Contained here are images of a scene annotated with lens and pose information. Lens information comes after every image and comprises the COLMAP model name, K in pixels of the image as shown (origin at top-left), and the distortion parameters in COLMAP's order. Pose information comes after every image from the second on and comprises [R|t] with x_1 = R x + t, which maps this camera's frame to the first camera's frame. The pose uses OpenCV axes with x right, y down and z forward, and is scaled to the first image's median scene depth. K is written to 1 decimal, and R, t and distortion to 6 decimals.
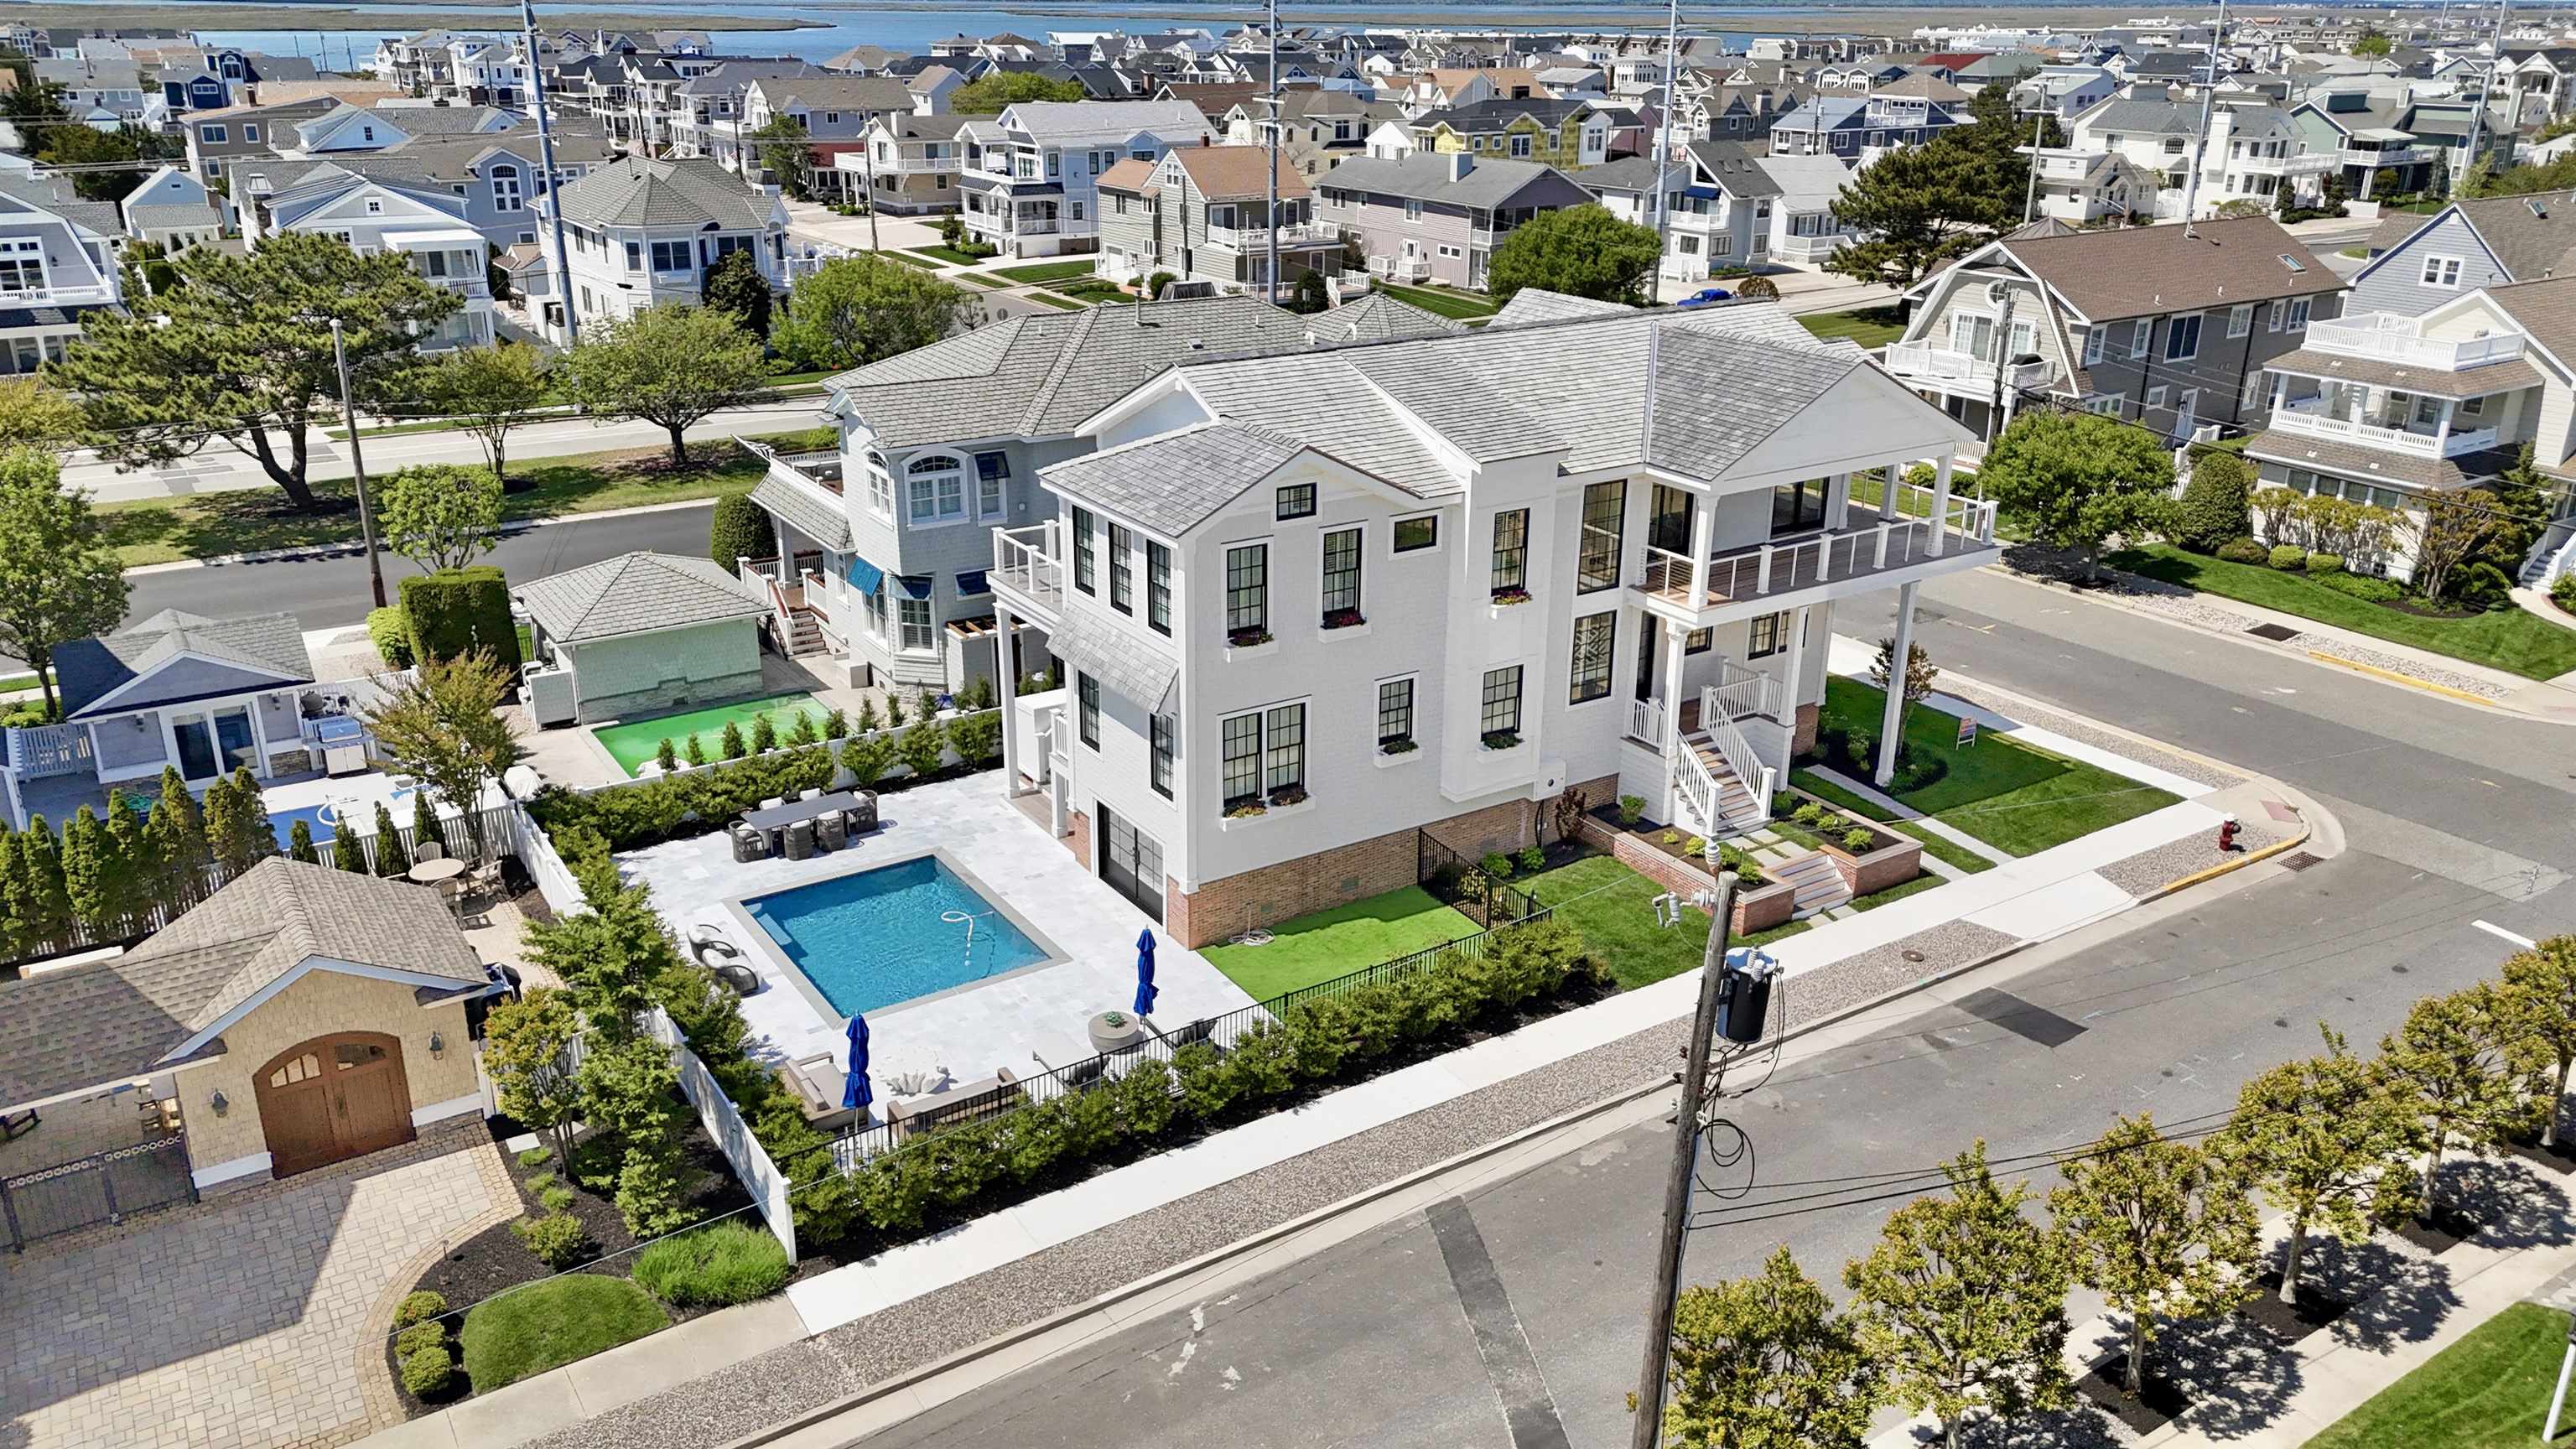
lens RADIAL K [[1922.9, 0, 1288.0], [0, 1922.9, 724.5], [0, 0, 1]] dist [0.052083, 0.000898]
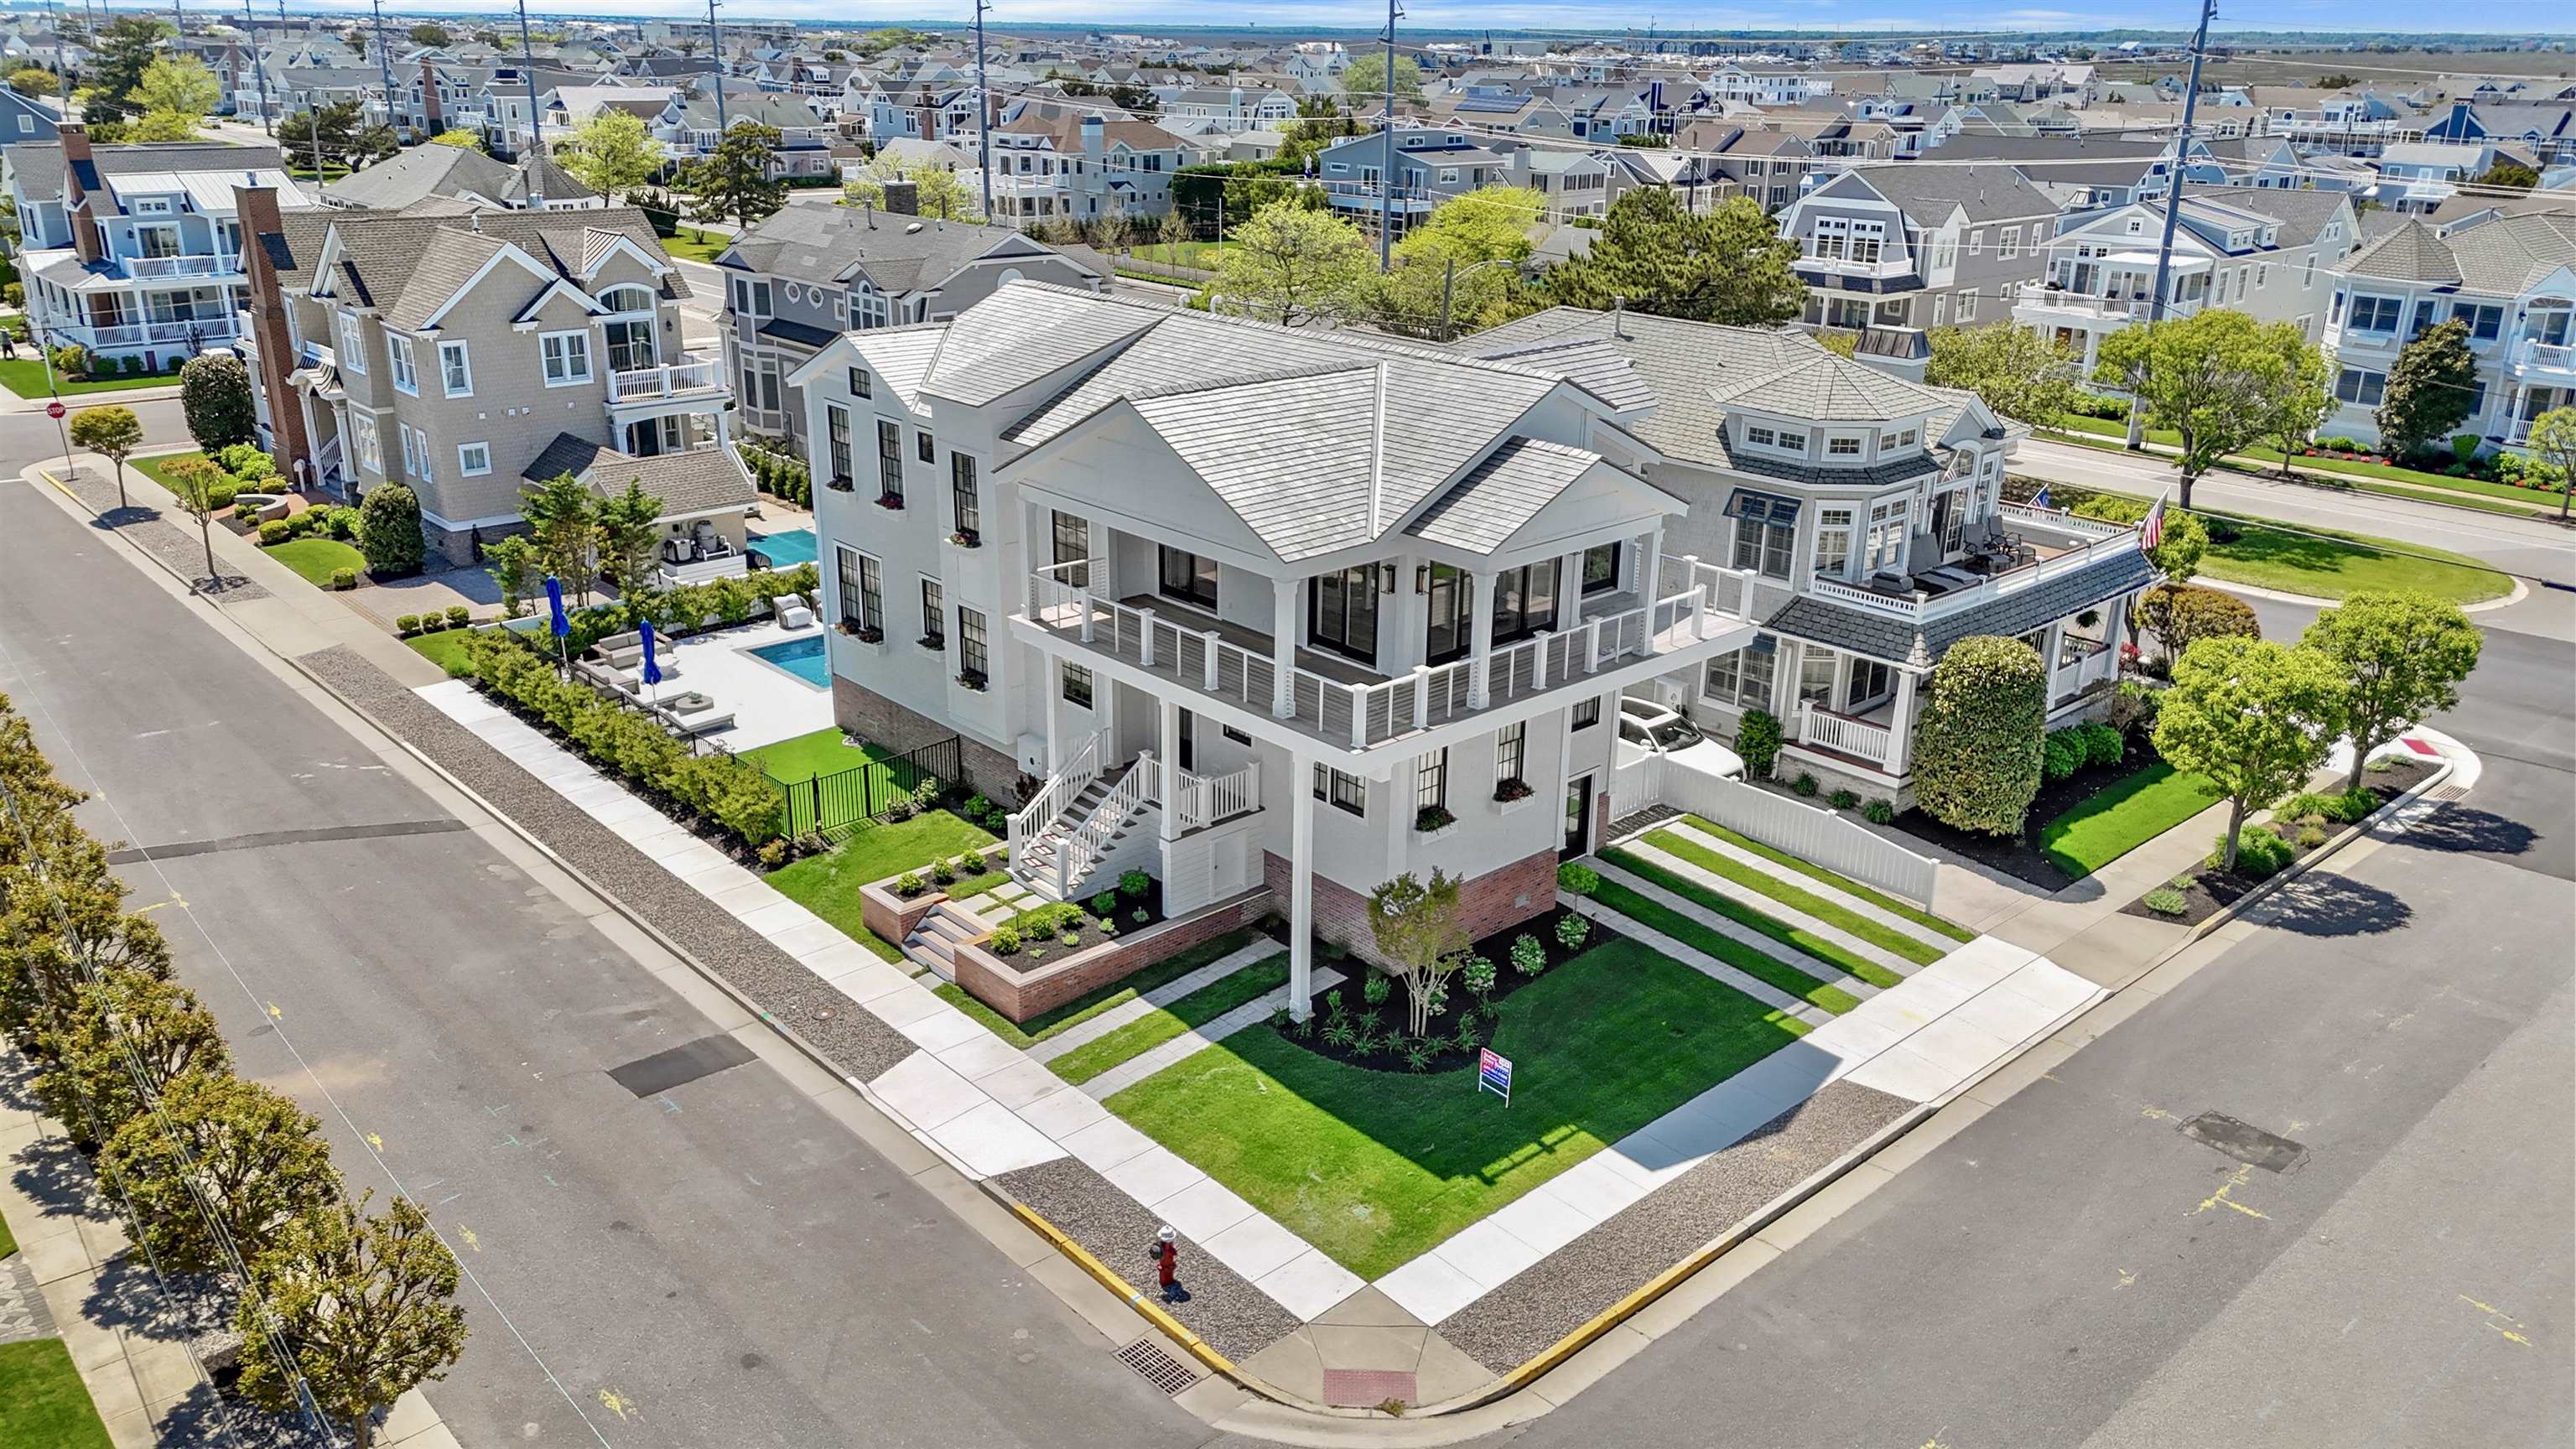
lens RADIAL K [[1922.9, 0, 1288.0], [0, 1922.9, 724.5], [0, 0, 1]] dist [0.052083, 0.000898]
pose [[0.150607, 0.335168, -0.930043, 1.018449], [-0.363886, 0.893519, 0.263080, -0.280346], [0.919187, 0.298808, 0.256534, 0.823392]]
